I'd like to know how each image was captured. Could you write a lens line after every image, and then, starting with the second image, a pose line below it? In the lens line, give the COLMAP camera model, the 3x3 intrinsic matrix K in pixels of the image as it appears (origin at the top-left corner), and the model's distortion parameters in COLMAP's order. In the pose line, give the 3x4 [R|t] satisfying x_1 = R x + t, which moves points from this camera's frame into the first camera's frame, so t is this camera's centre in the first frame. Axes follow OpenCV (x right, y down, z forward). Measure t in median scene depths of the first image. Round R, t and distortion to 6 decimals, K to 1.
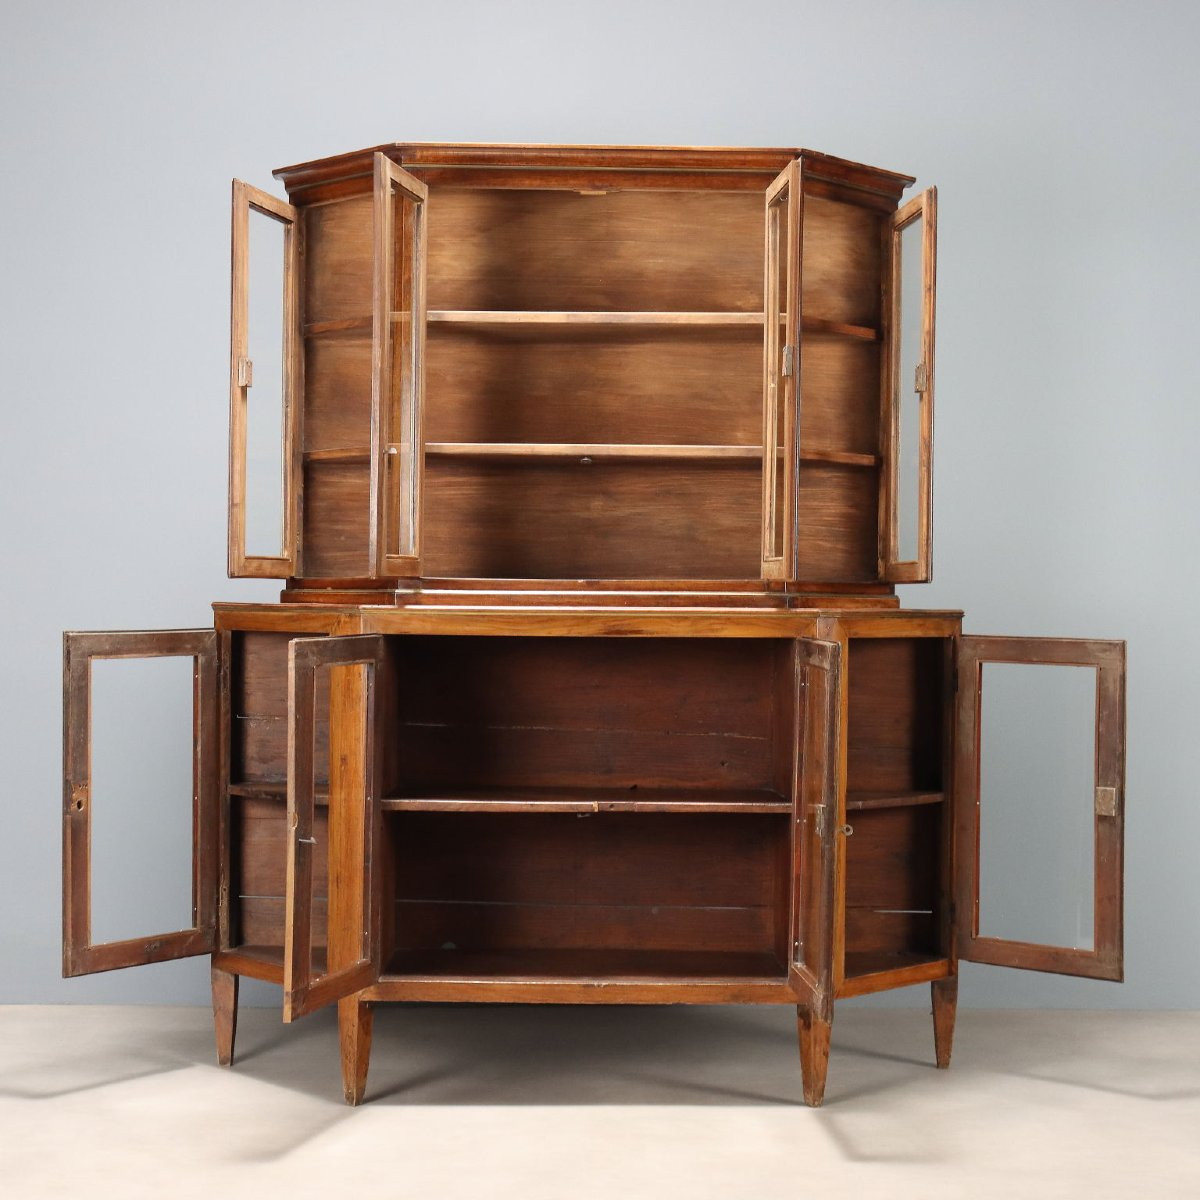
lens RADIAL K [[2316.2, 0, 591.2], [0, 2316.2, 601.2], [0, 0, 1]] dist [0.015379, 0.000000]
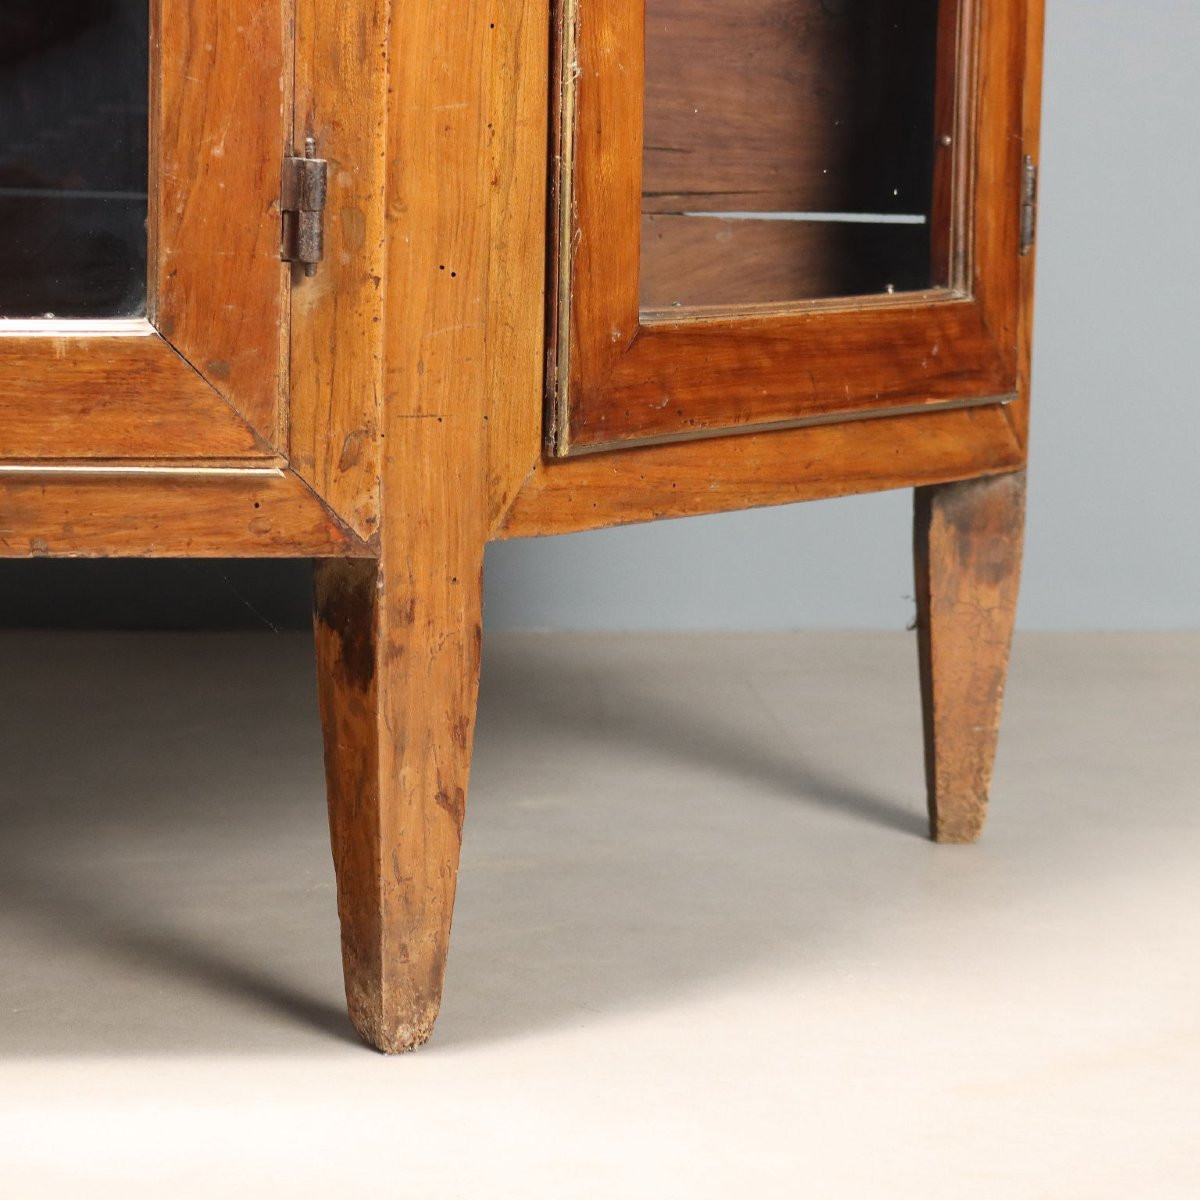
lens RADIAL K [[3254.6, 0, 599.5], [0, 3254.6, 599.3], [0, 0, 1]] dist [-0.049235, 0.000000]
pose [[0.995326, -0.004098, 0.096488, 0.081696], [-0.009483, 0.990125, 0.139867, 0.129715], [-0.096109, -0.140128, 0.985458, 0.677064]]
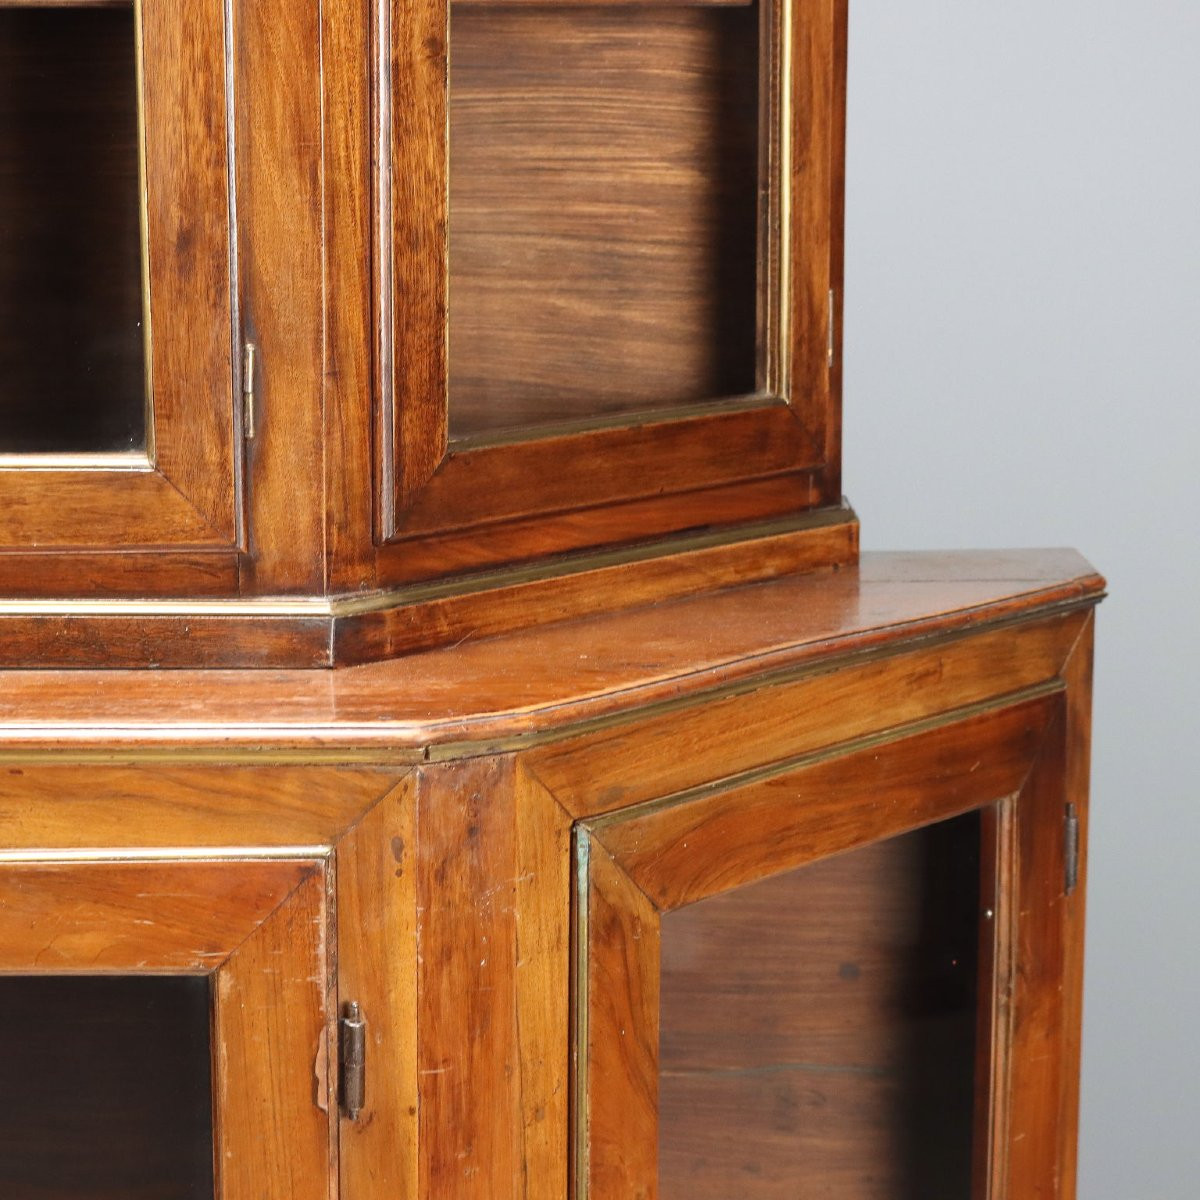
lens RADIAL K [[3254.6, 0, 601.3], [0, 3254.6, 599.6], [0, 0, 1]] dist [-0.049235, 0.000000]
pose [[0.999863, -0.006530, -0.015204, 0.112724], [0.009155, 0.983693, 0.179623, -0.059911], [0.013783, -0.179737, 0.983618, 0.656361]]
